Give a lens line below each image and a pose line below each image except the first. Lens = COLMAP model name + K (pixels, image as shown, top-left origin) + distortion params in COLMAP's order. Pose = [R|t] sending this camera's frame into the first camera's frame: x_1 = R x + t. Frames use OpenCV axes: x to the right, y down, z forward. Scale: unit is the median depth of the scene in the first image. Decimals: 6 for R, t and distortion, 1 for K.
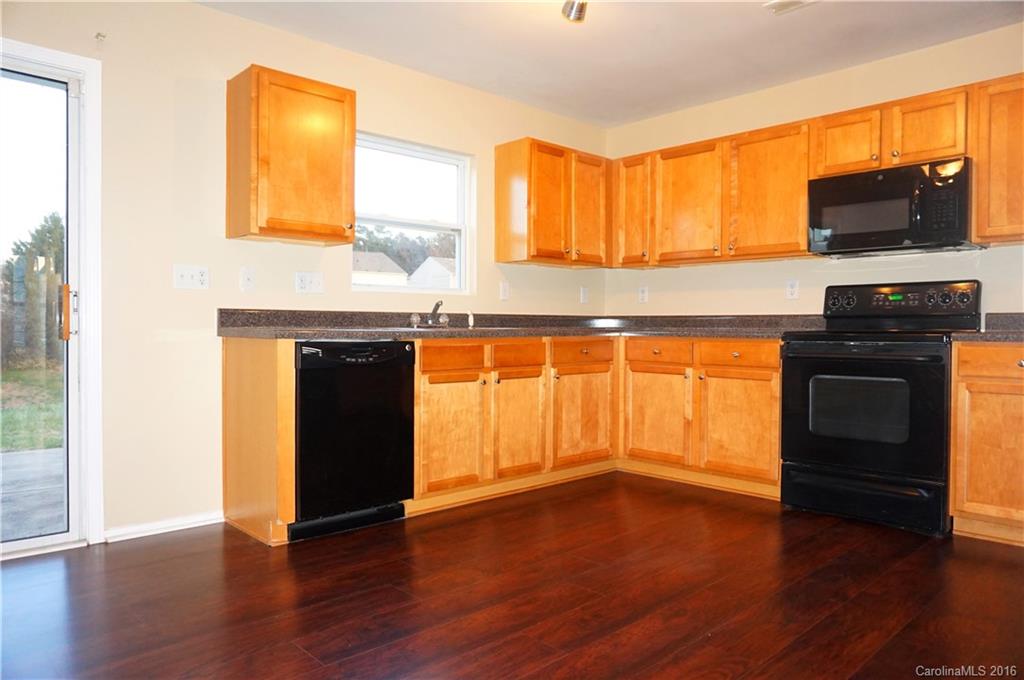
lens RADIAL K [[683.2, 0, 512.0], [0, 683.2, 340.0], [0, 0, 1]] dist [-0.026172, 0.001084]
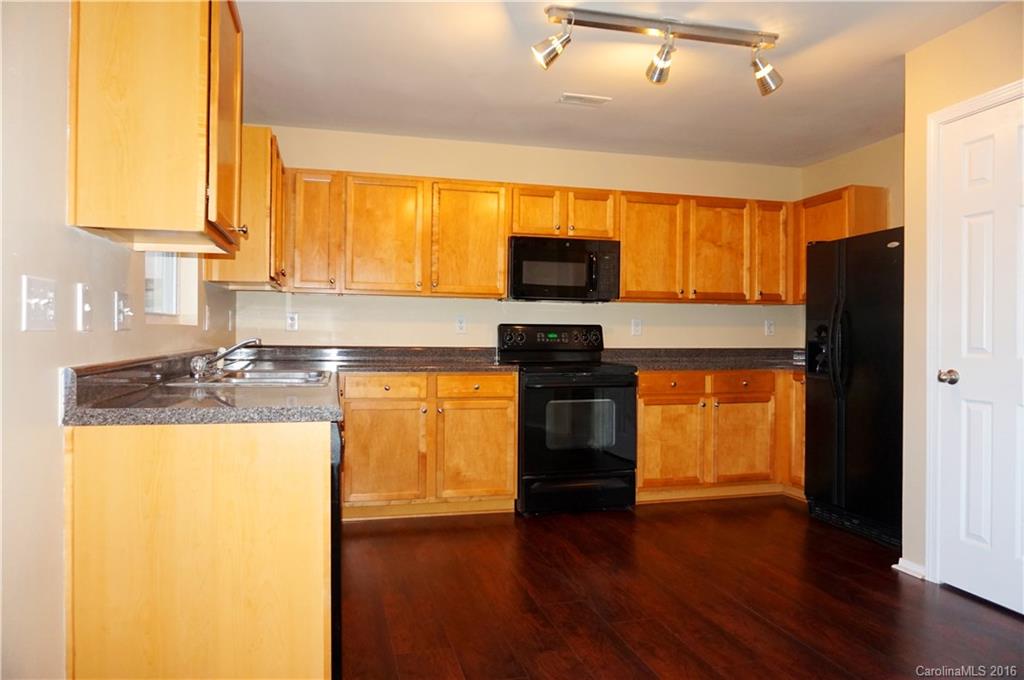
lens RADIAL K [[683.2, 0, 512.0], [0, 683.2, 340.0], [0, 0, 1]] dist [-0.026172, 0.001084]
pose [[0.484631, 0.001522, 0.874717, -0.616685], [0.013129, 0.999873, -0.009014, -0.043942], [-0.874620, 0.015852, 0.484549, 0.436584]]
